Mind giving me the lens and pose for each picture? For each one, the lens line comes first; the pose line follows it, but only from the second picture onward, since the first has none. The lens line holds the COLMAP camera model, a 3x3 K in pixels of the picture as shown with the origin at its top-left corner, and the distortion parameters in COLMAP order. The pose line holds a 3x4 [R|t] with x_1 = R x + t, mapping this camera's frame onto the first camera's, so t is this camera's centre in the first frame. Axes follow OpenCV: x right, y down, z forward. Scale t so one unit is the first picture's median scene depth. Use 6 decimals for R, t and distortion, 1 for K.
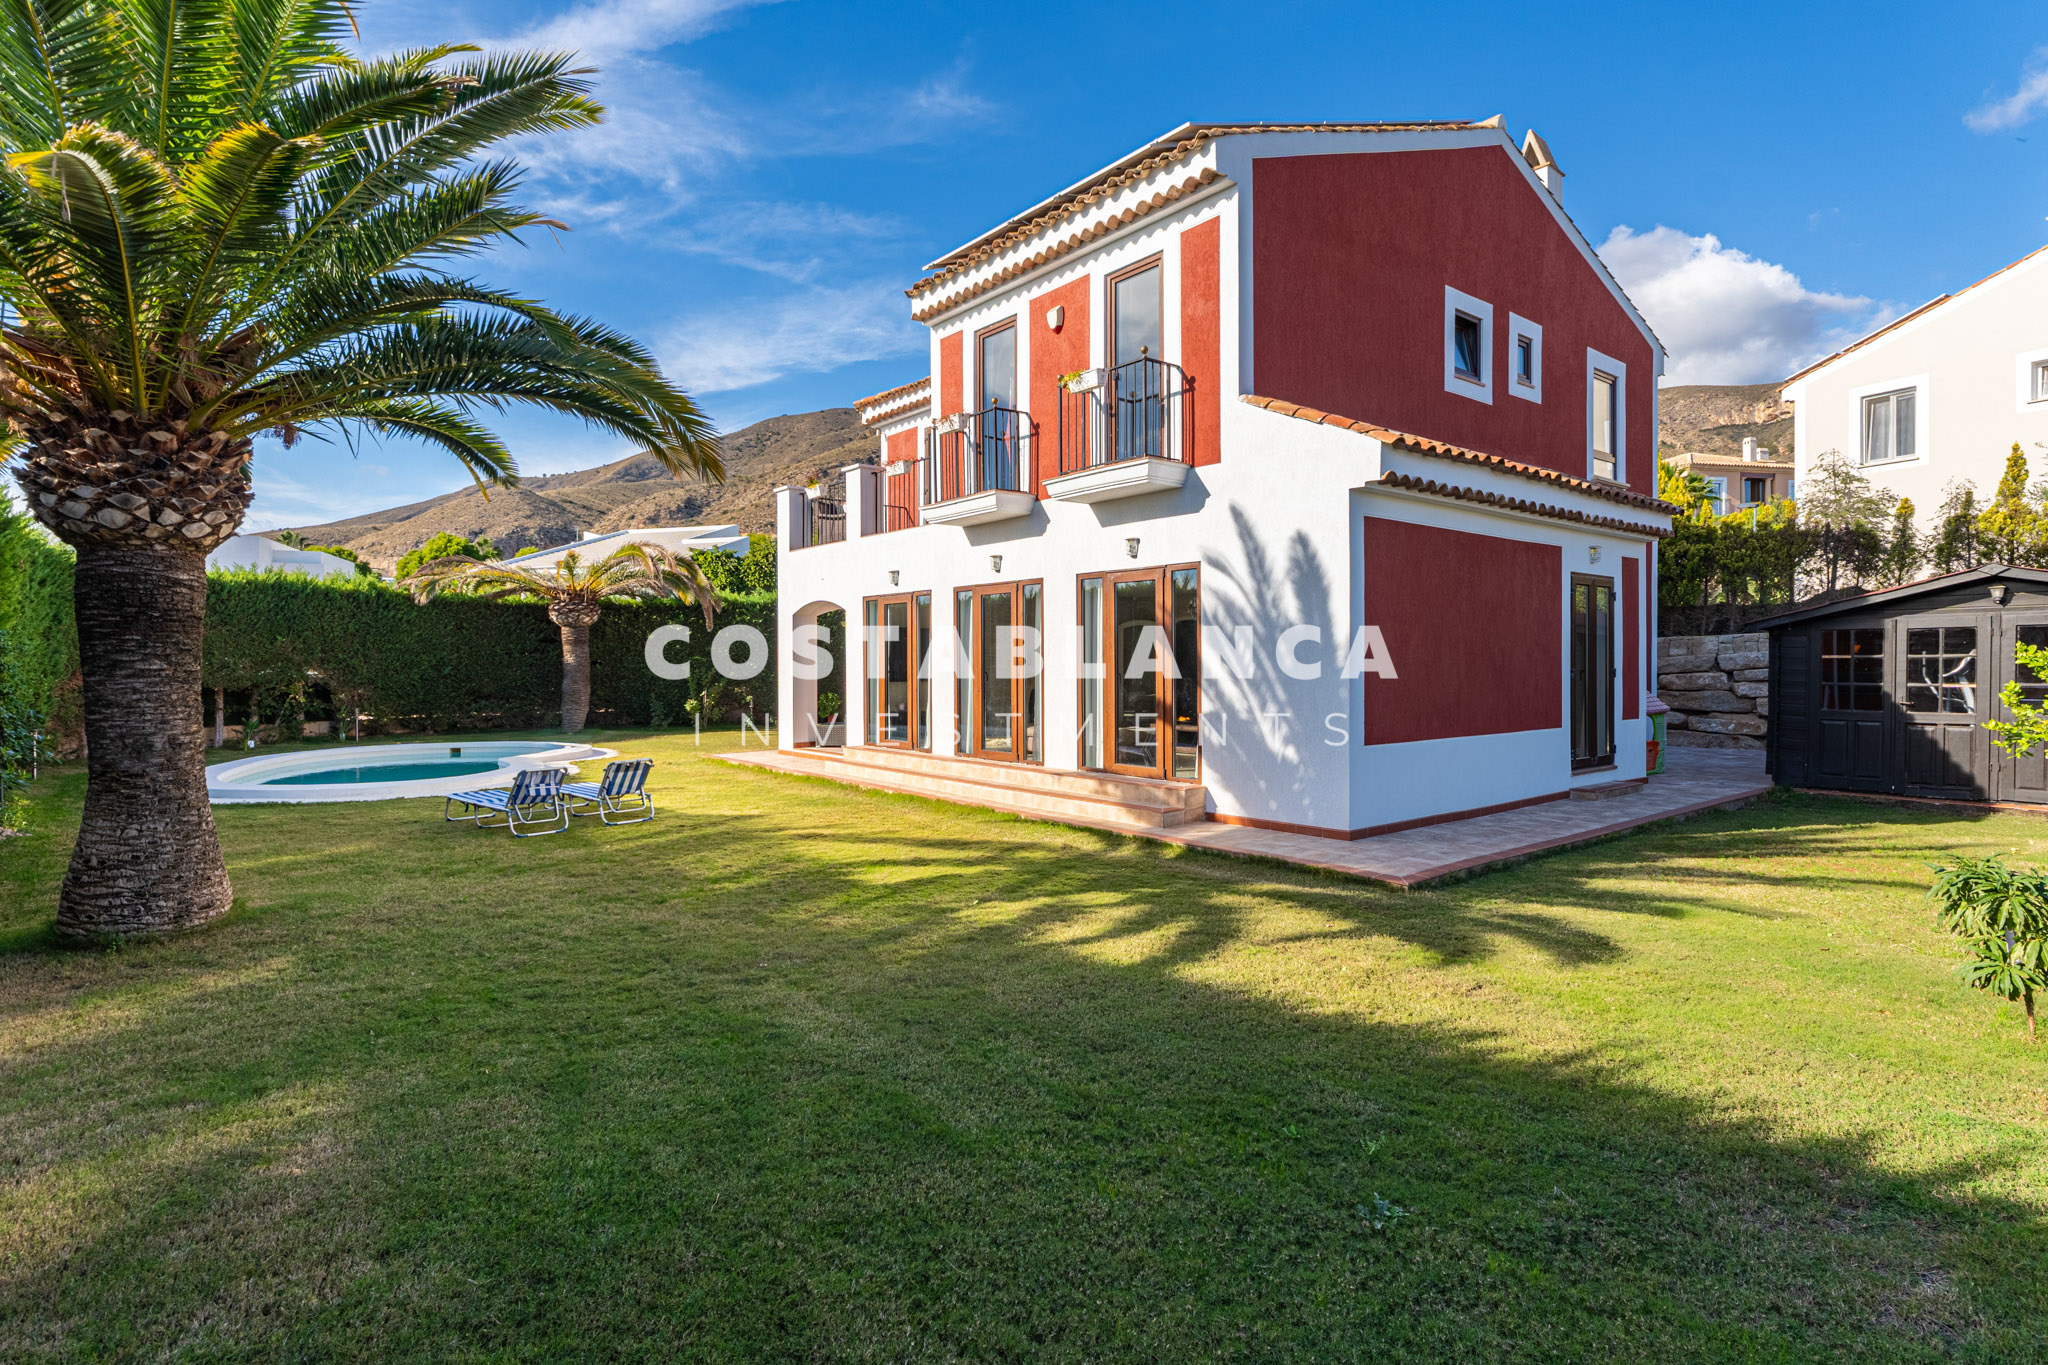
lens RADIAL K [[997.6, 0, 1023.9], [0, 997.6, 679.3], [0, 0, 1]] dist [0.002031, -0.000841]
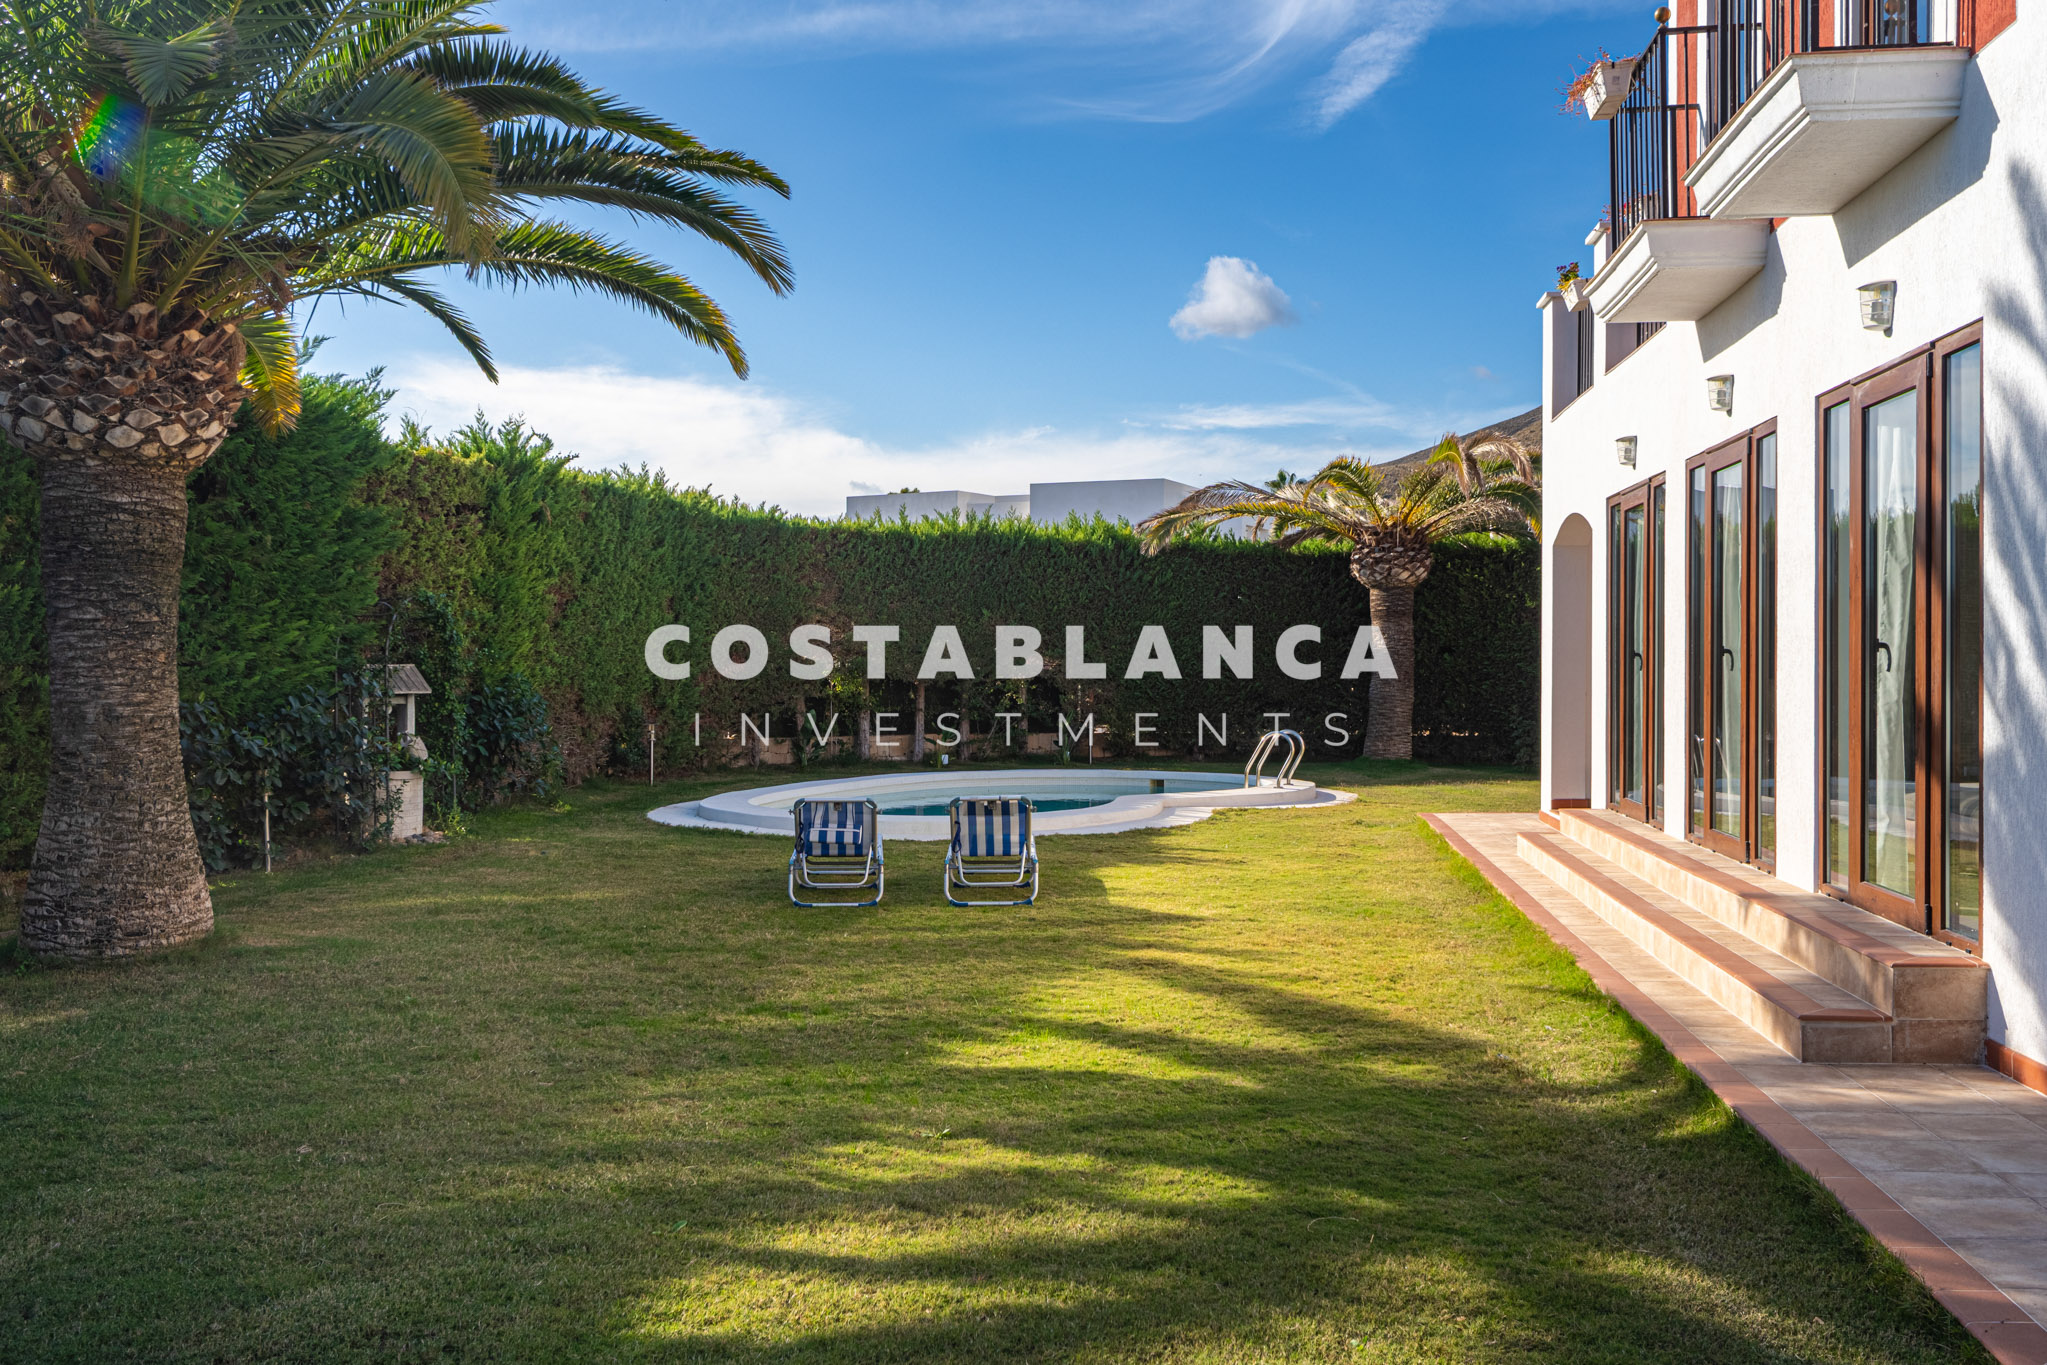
lens RADIAL K [[1751.6, 0, 1023.5], [0, 1751.6, 672.2], [0, 0, 1]] dist [0.004380, -0.012185]
pose [[0.710186, 0.009520, -0.703950, 0.605923], [-0.017556, 0.999837, -0.004190, 0.024011], [0.703795, 0.015334, 0.710237, 0.539506]]
